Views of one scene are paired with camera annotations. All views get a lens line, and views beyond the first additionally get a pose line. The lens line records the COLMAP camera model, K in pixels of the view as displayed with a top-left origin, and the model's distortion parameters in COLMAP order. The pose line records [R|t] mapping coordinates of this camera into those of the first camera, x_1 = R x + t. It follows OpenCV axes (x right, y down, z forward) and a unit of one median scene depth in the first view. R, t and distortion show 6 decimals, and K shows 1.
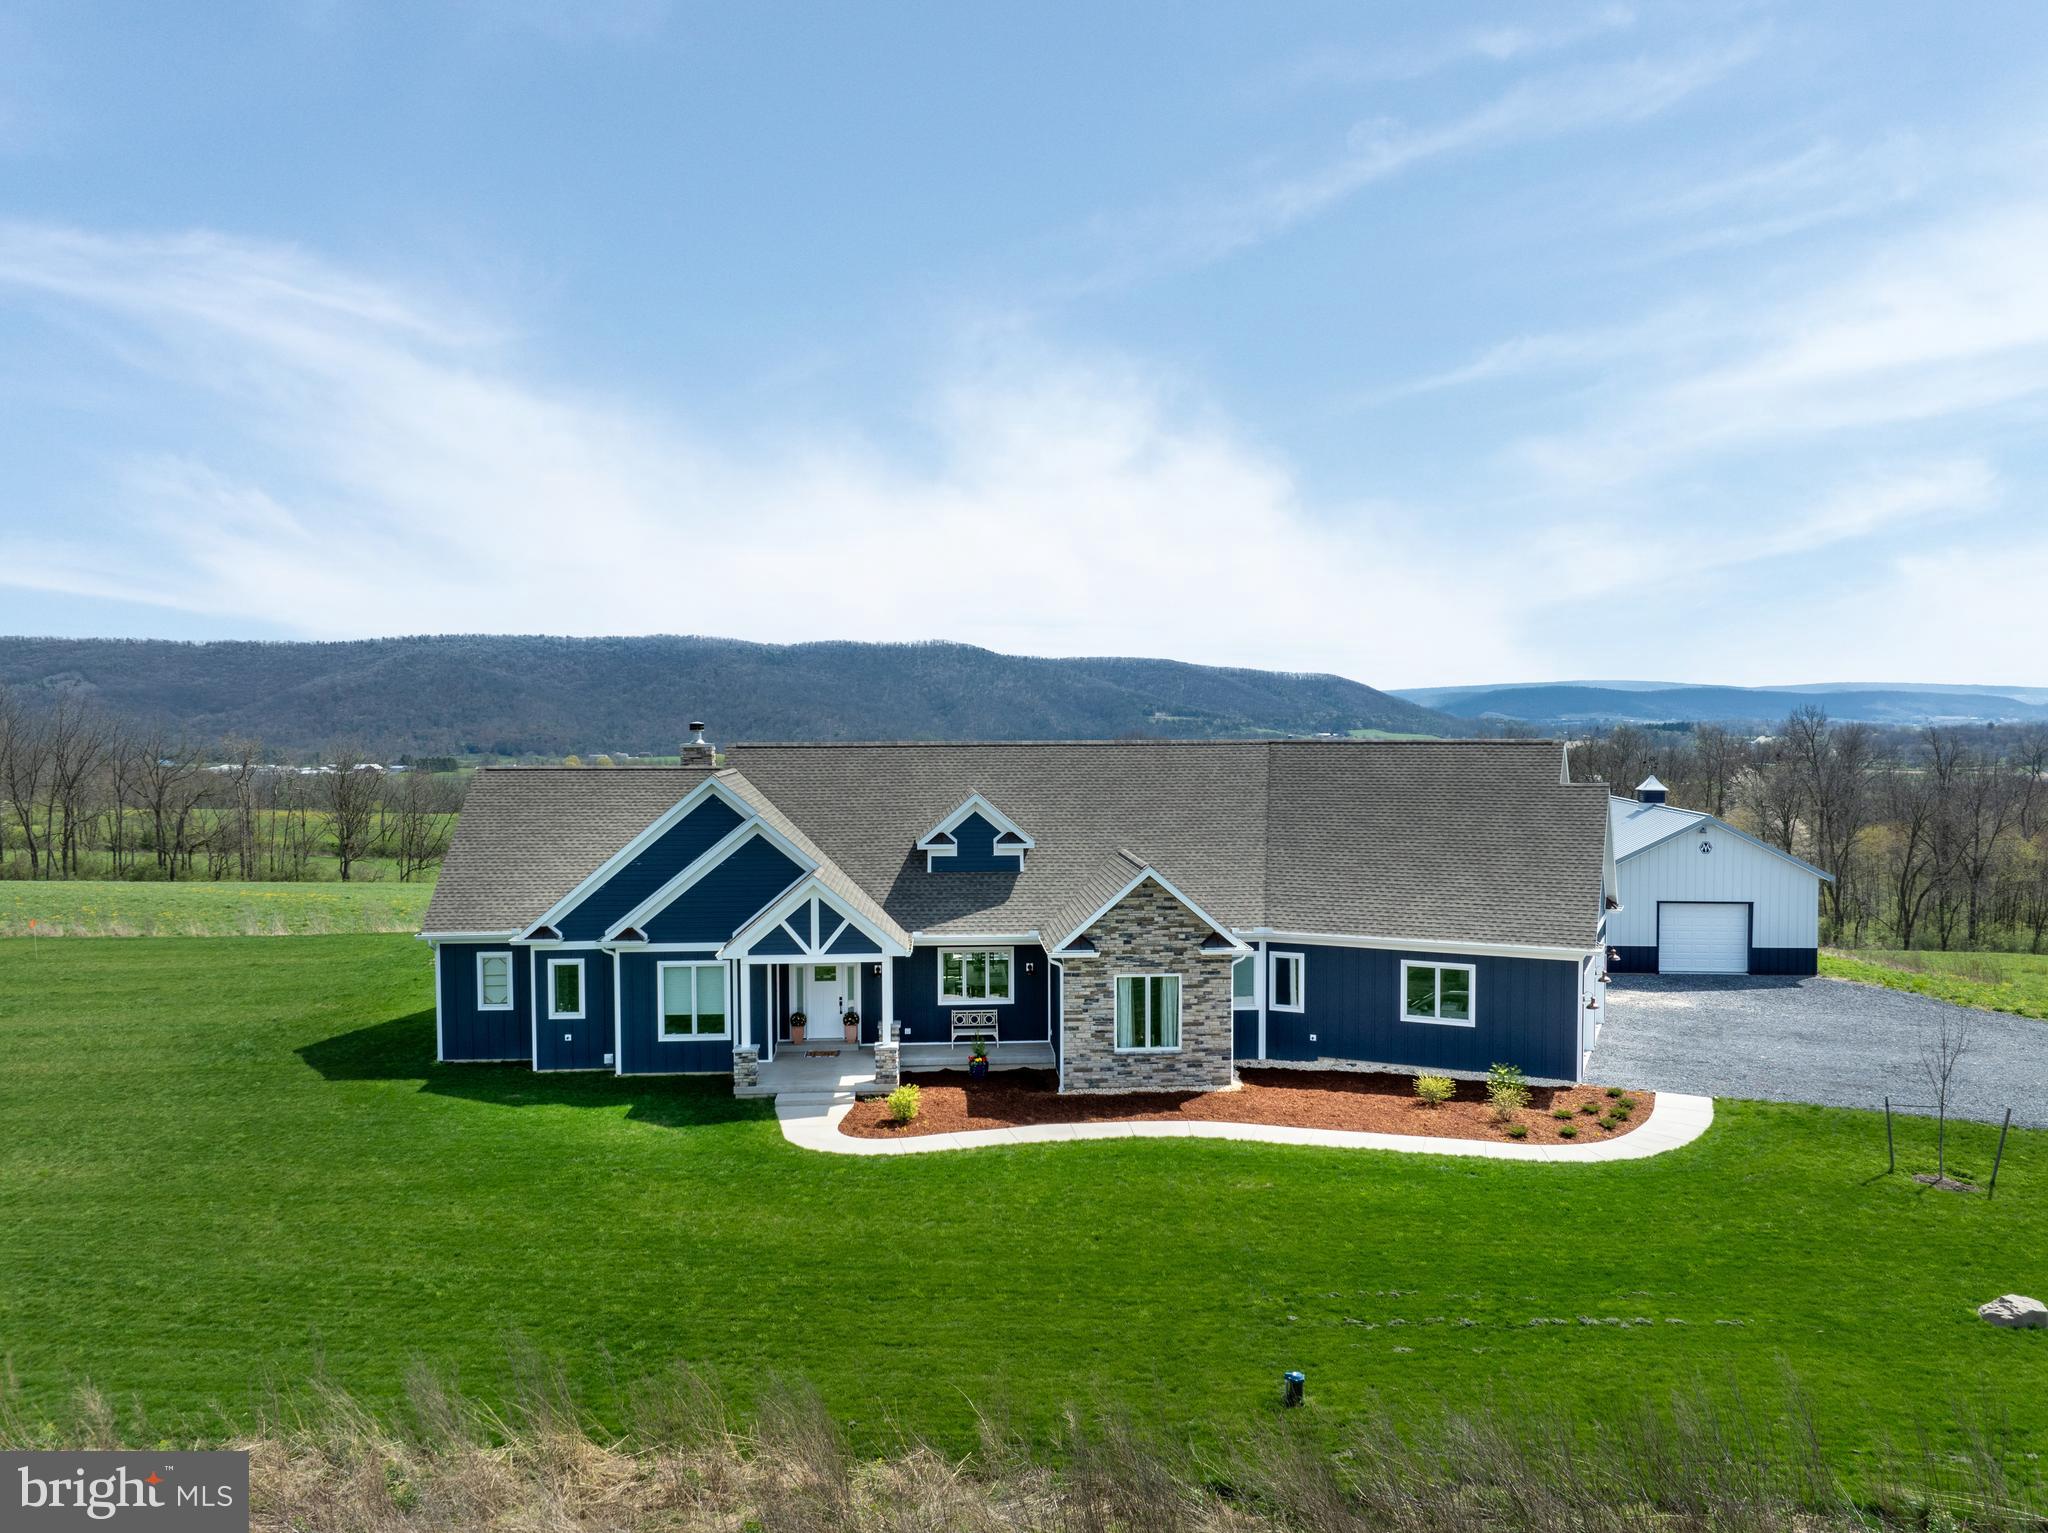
lens RADIAL K [[1432.8, 0, 1010.6], [0, 1432.8, 771.6], [0, 0, 1]] dist [-0.029205, -0.017476]
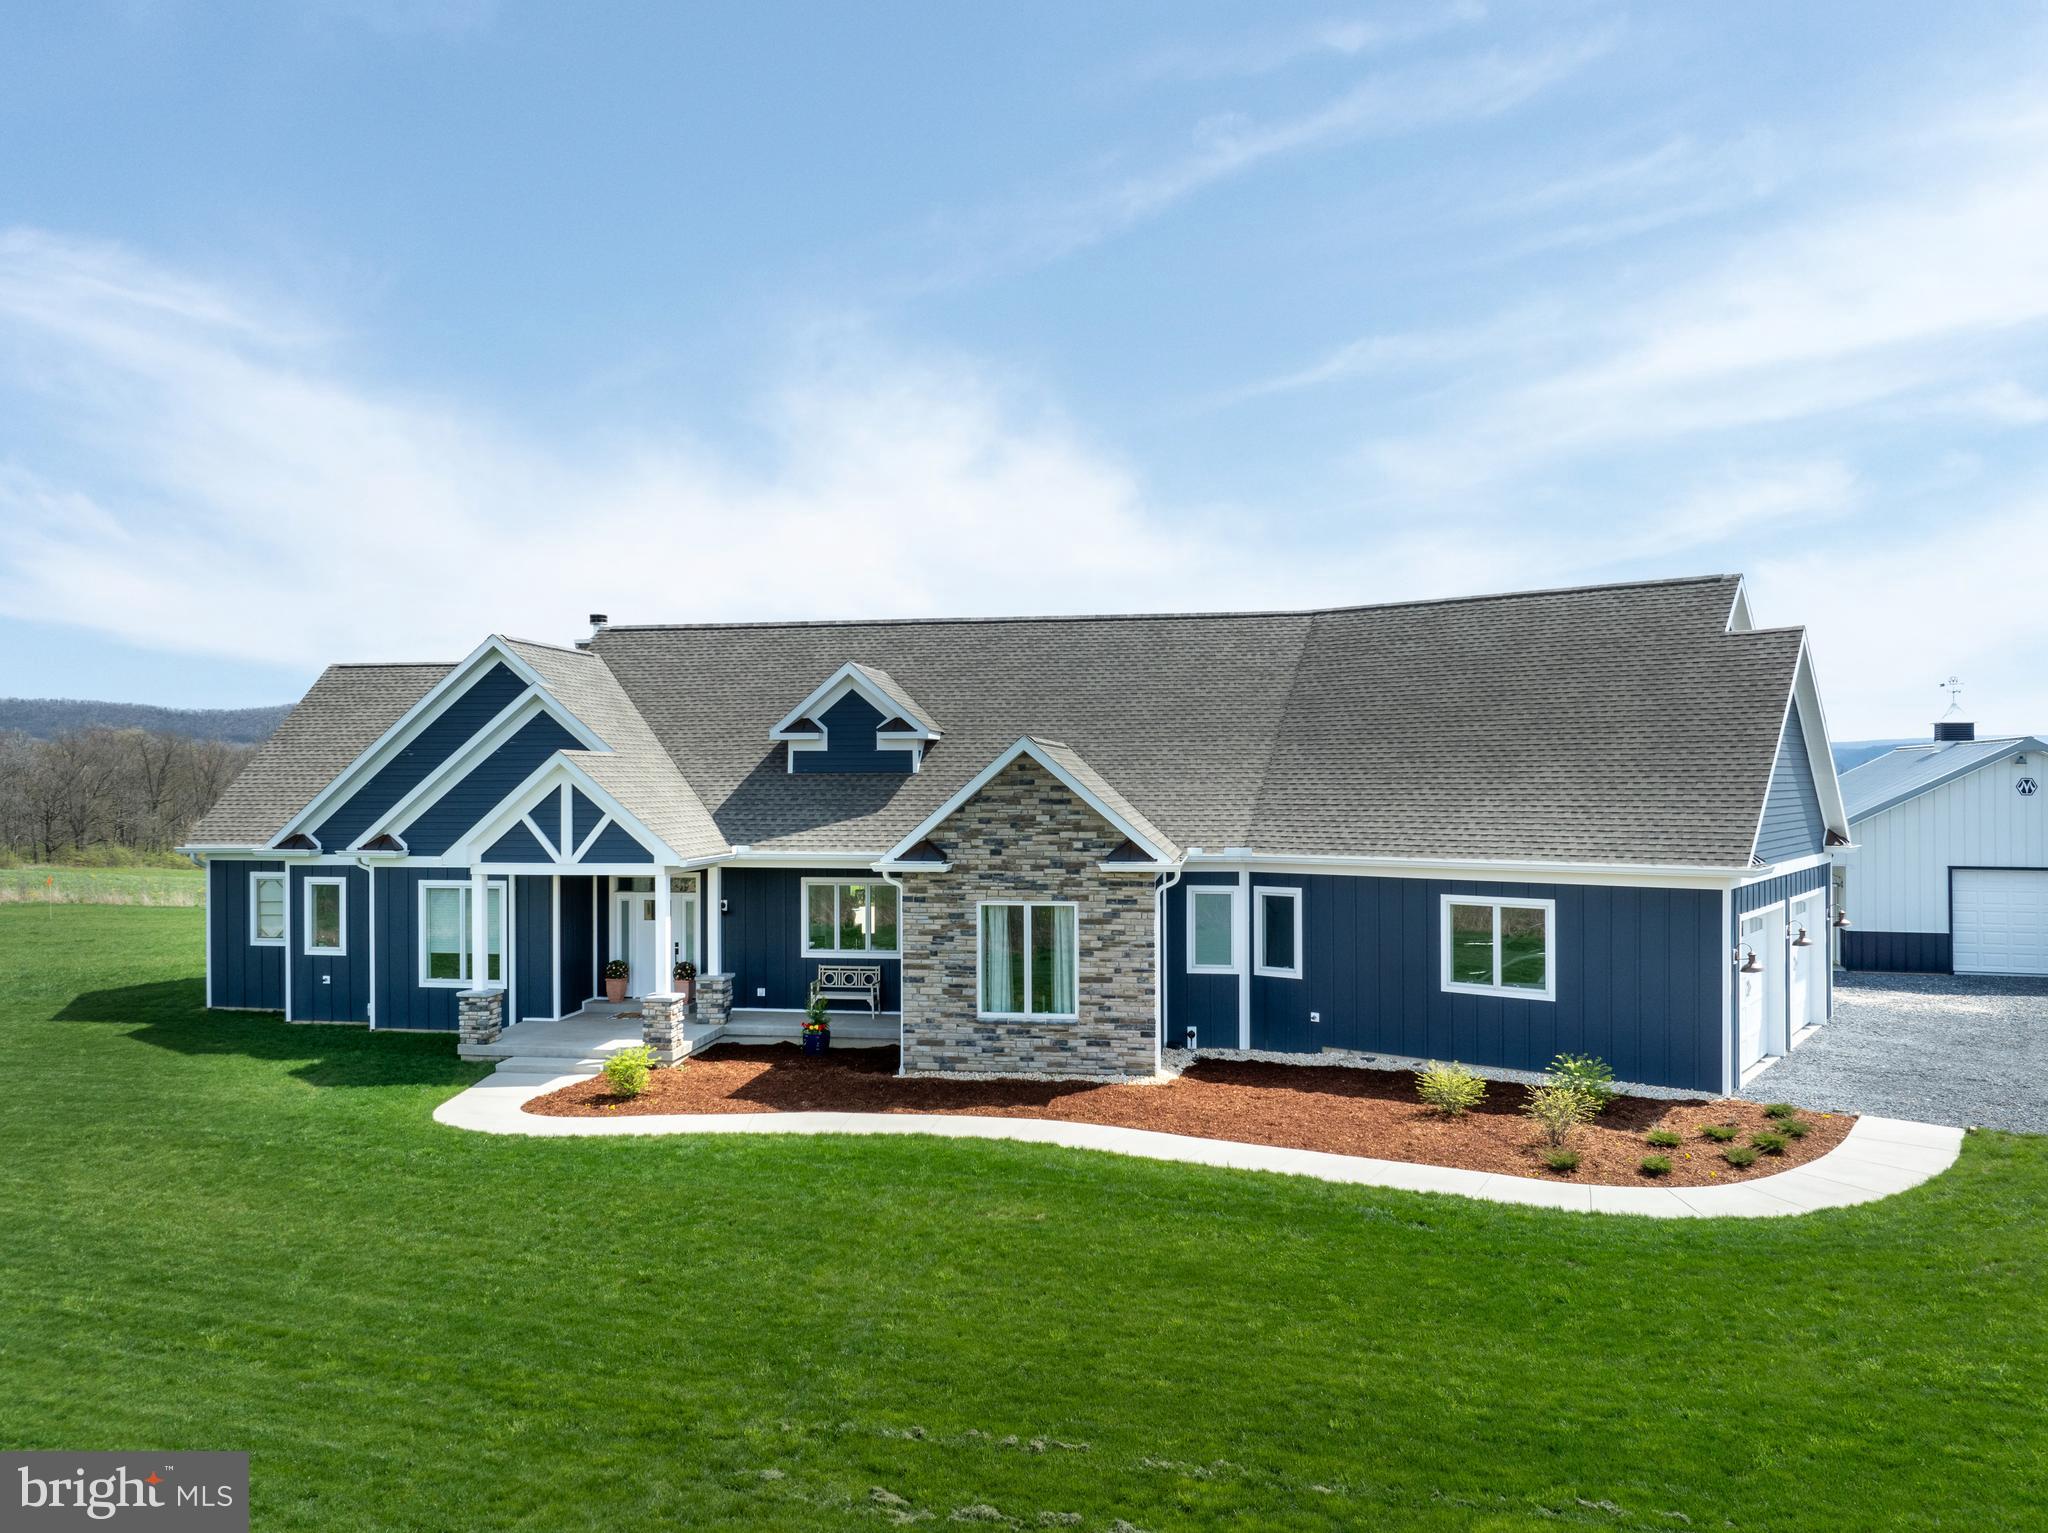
lens RADIAL K [[1432.8, 0, 1010.6], [0, 1432.8, 771.6], [0, 0, 1]] dist [-0.029205, -0.017476]
pose [[0.975634, -0.000454, -0.219402, 0.233922], [-0.008402, 0.999187, -0.039430, 0.107369], [0.219242, 0.040312, 0.974837, 0.347343]]
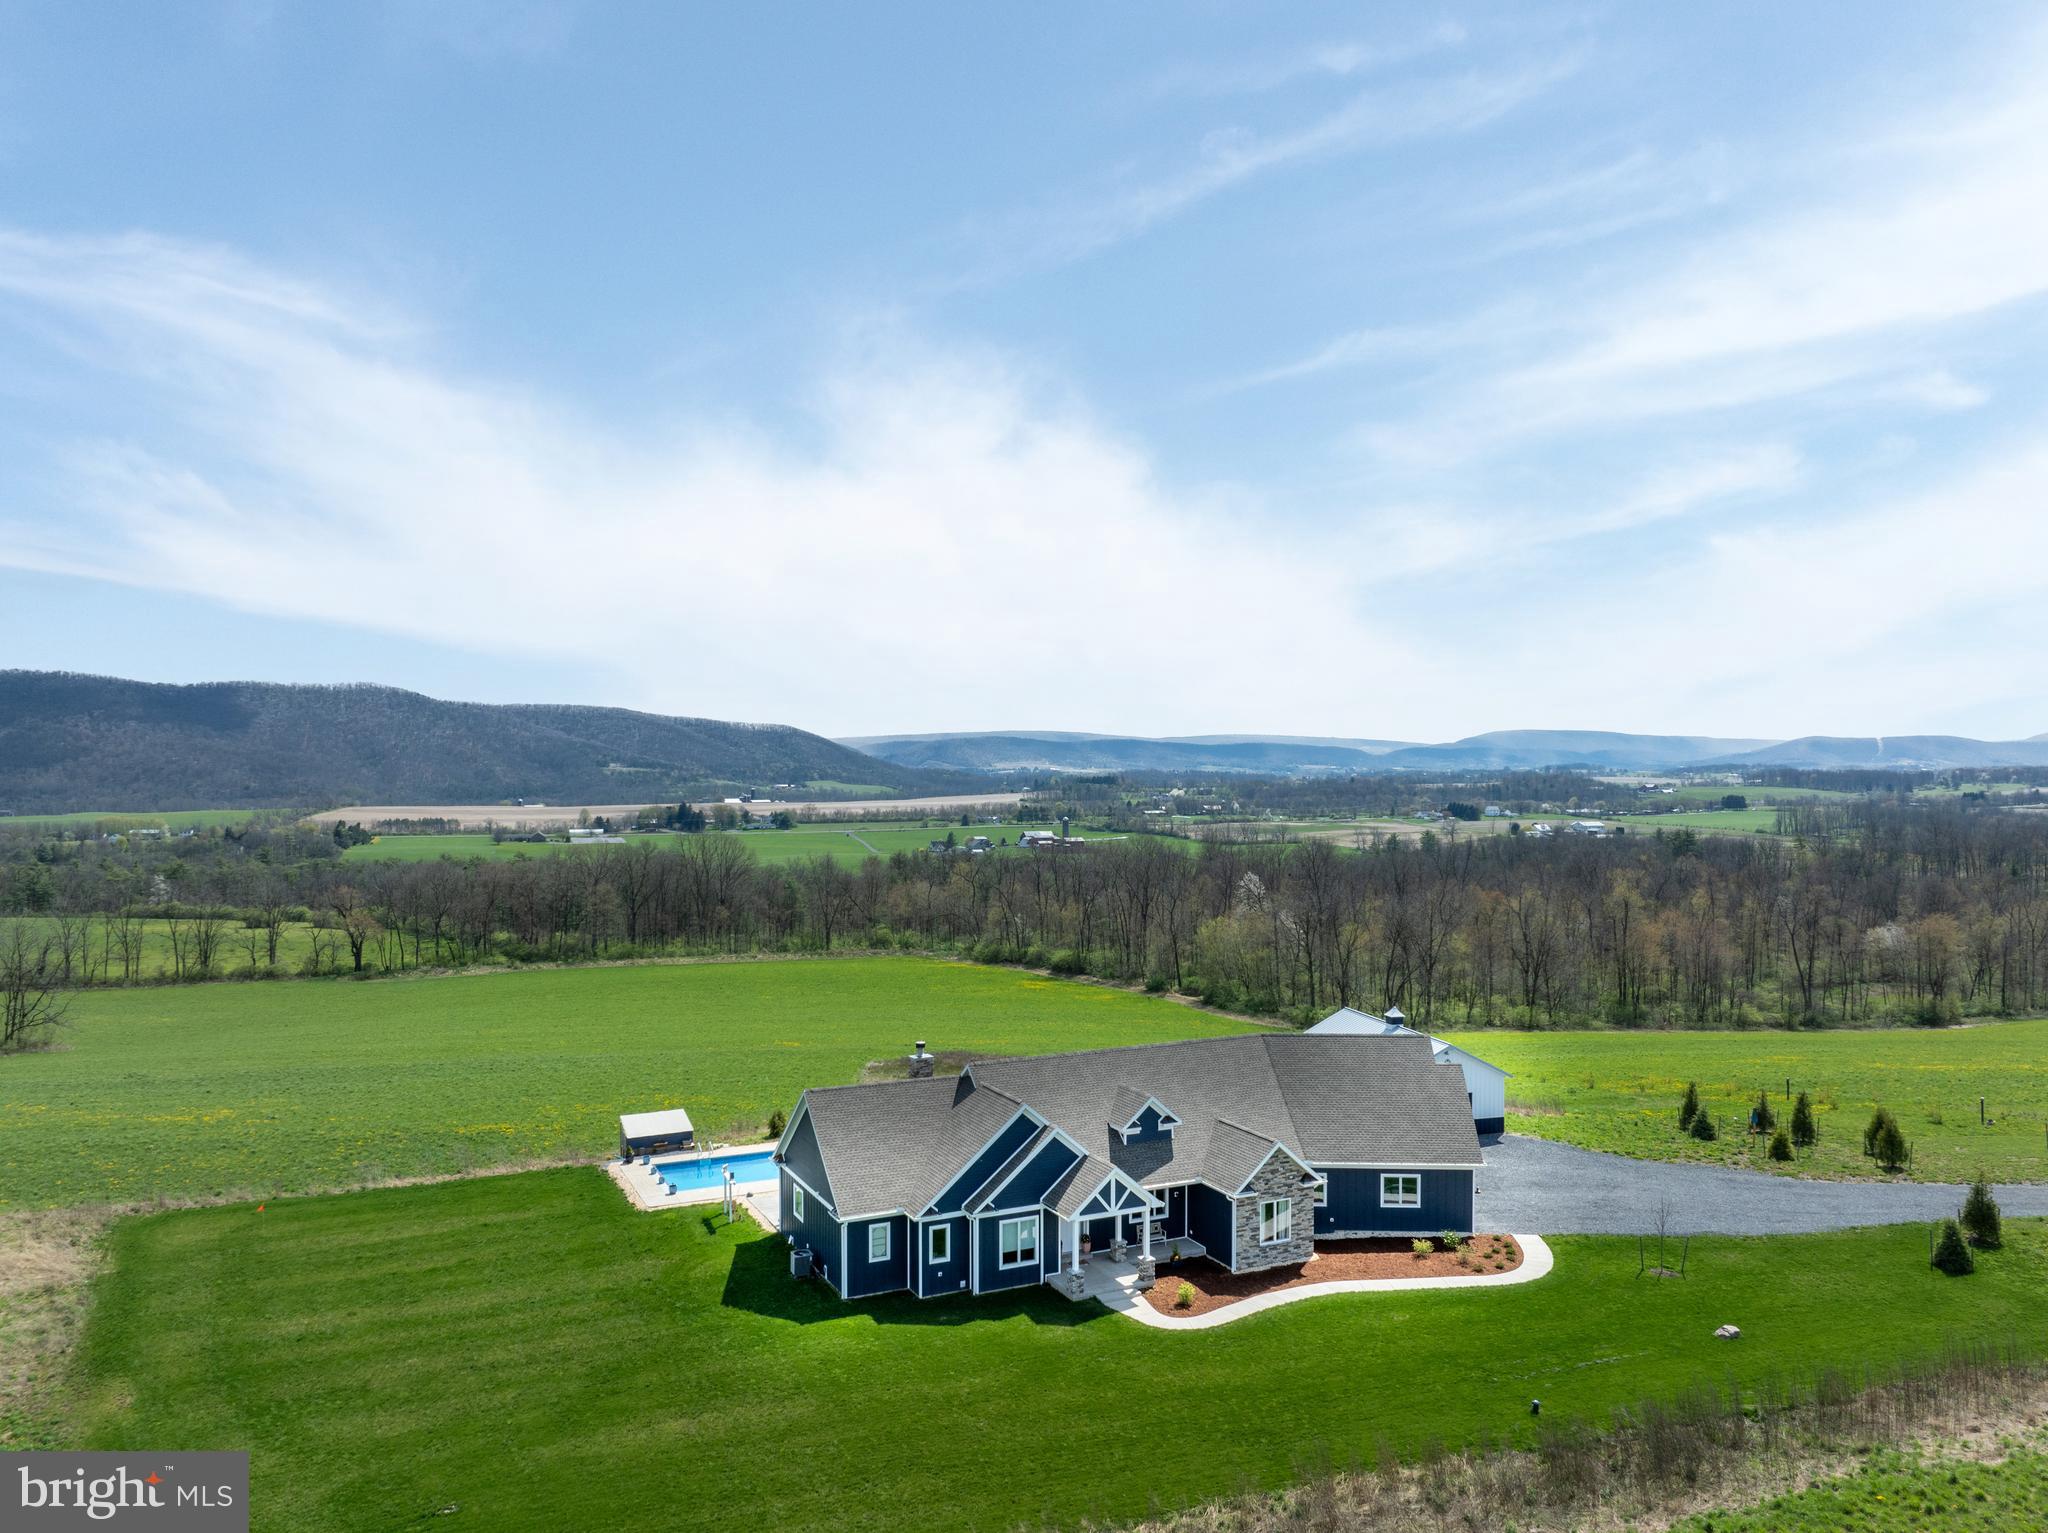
lens RADIAL K [[1432.8, 0, 1010.6], [0, 1432.8, 771.6], [0, 0, 1]] dist [-0.029205, -0.017476]
pose [[0.929944, 0.000642, 0.367701, -0.876870], [0.012100, 0.999403, -0.032346, -0.344644], [-0.367502, 0.034529, 0.929381, -0.569999]]
